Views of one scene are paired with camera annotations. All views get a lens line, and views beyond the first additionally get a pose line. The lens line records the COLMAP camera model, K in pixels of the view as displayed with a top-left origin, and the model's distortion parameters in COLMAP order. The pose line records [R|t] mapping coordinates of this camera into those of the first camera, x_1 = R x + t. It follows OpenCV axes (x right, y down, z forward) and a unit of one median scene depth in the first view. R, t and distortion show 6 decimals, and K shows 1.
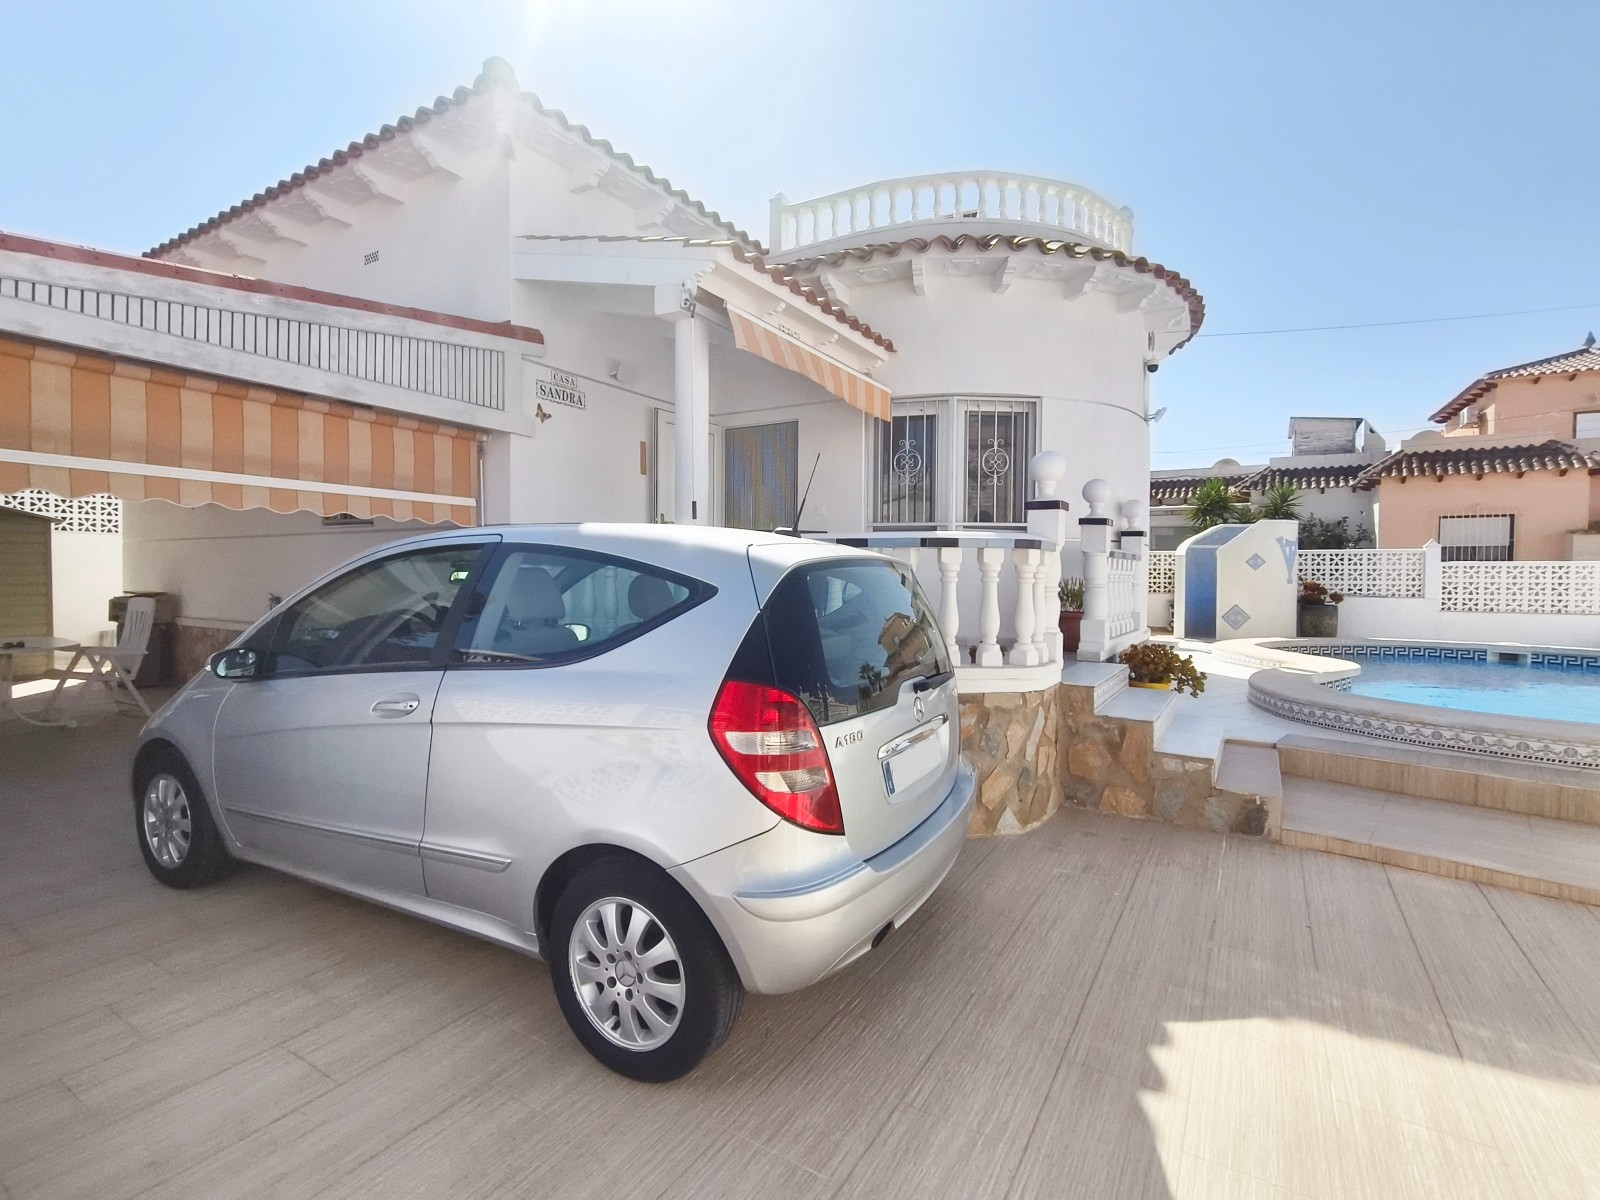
lens RADIAL K [[757.4, 0, 808.8], [0, 757.4, 591.6], [0, 0, 1]] dist [-0.004098, 0.000721]
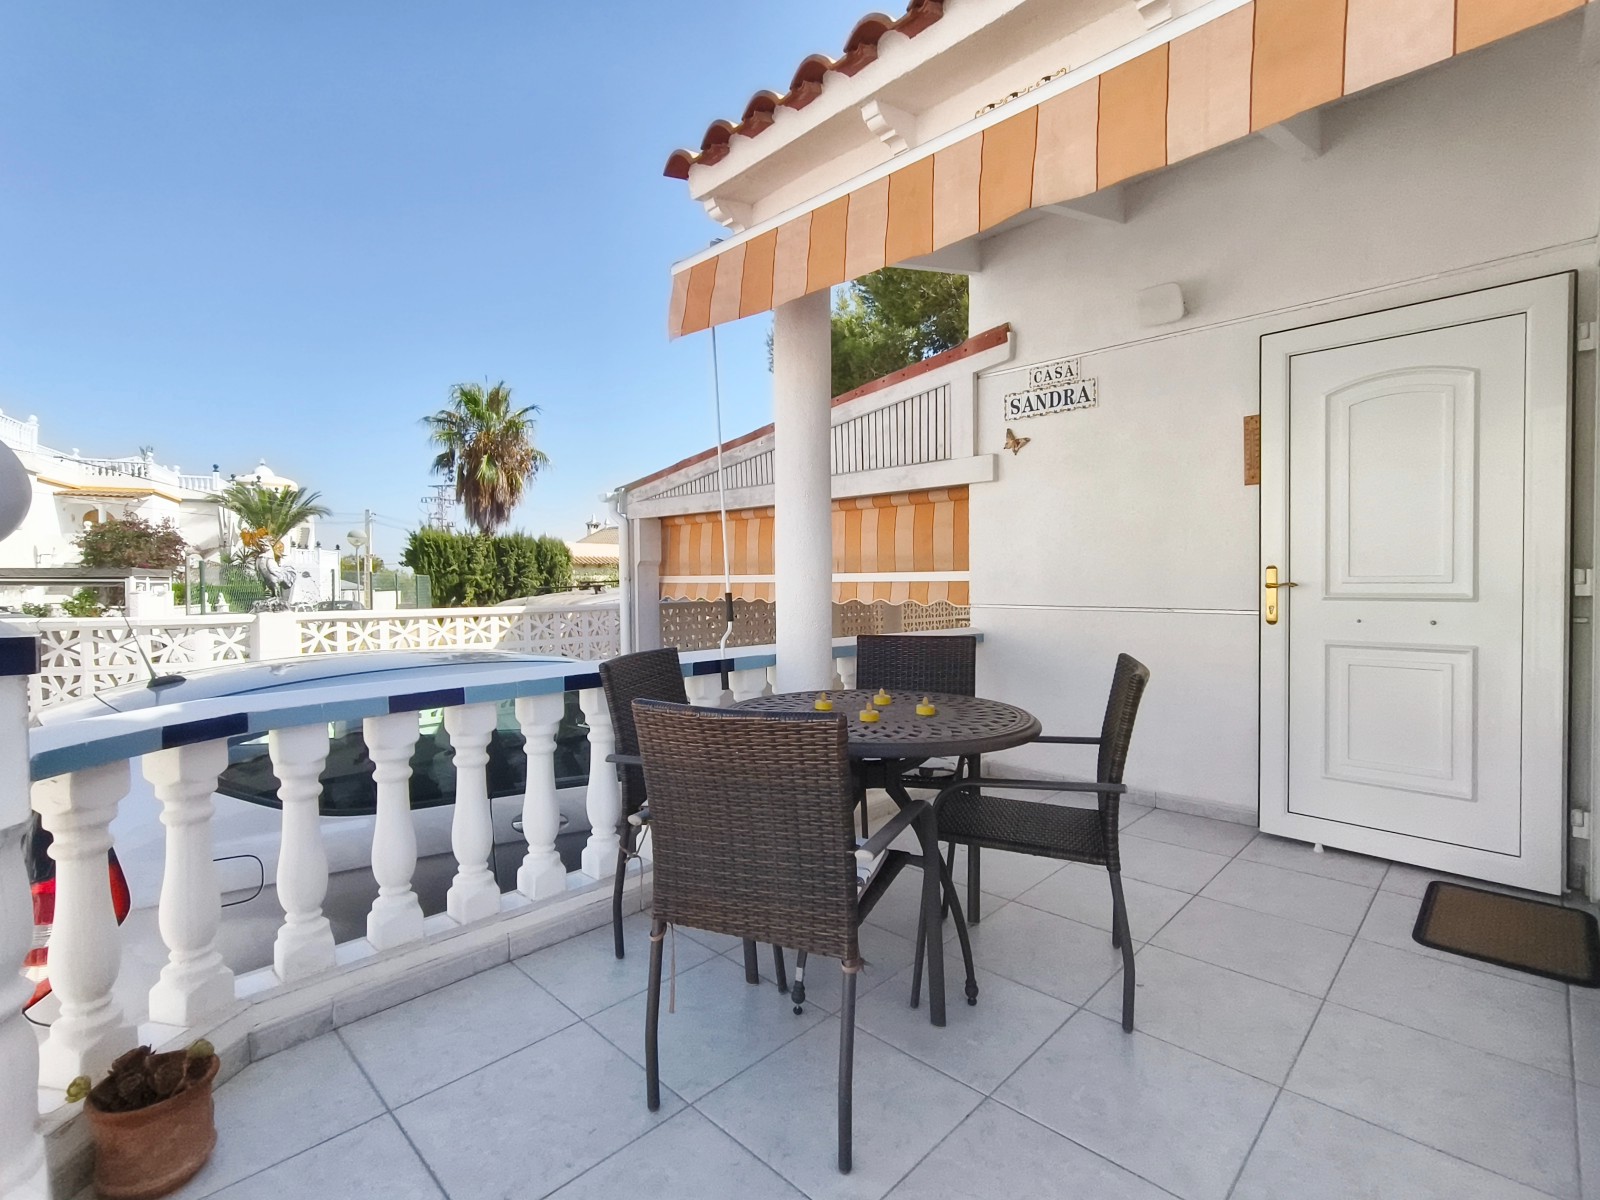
lens RADIAL K [[762.6, 0, 806.9], [0, 762.6, 590.5], [0, 0, 1]] dist [-0.001025, 0.000410]
pose [[-0.239273, 0.009801, -0.970903, 0.398546], [-0.007435, 0.999901, 0.011926, -0.114771], [0.970924, 0.010072, -0.239176, 1.063093]]
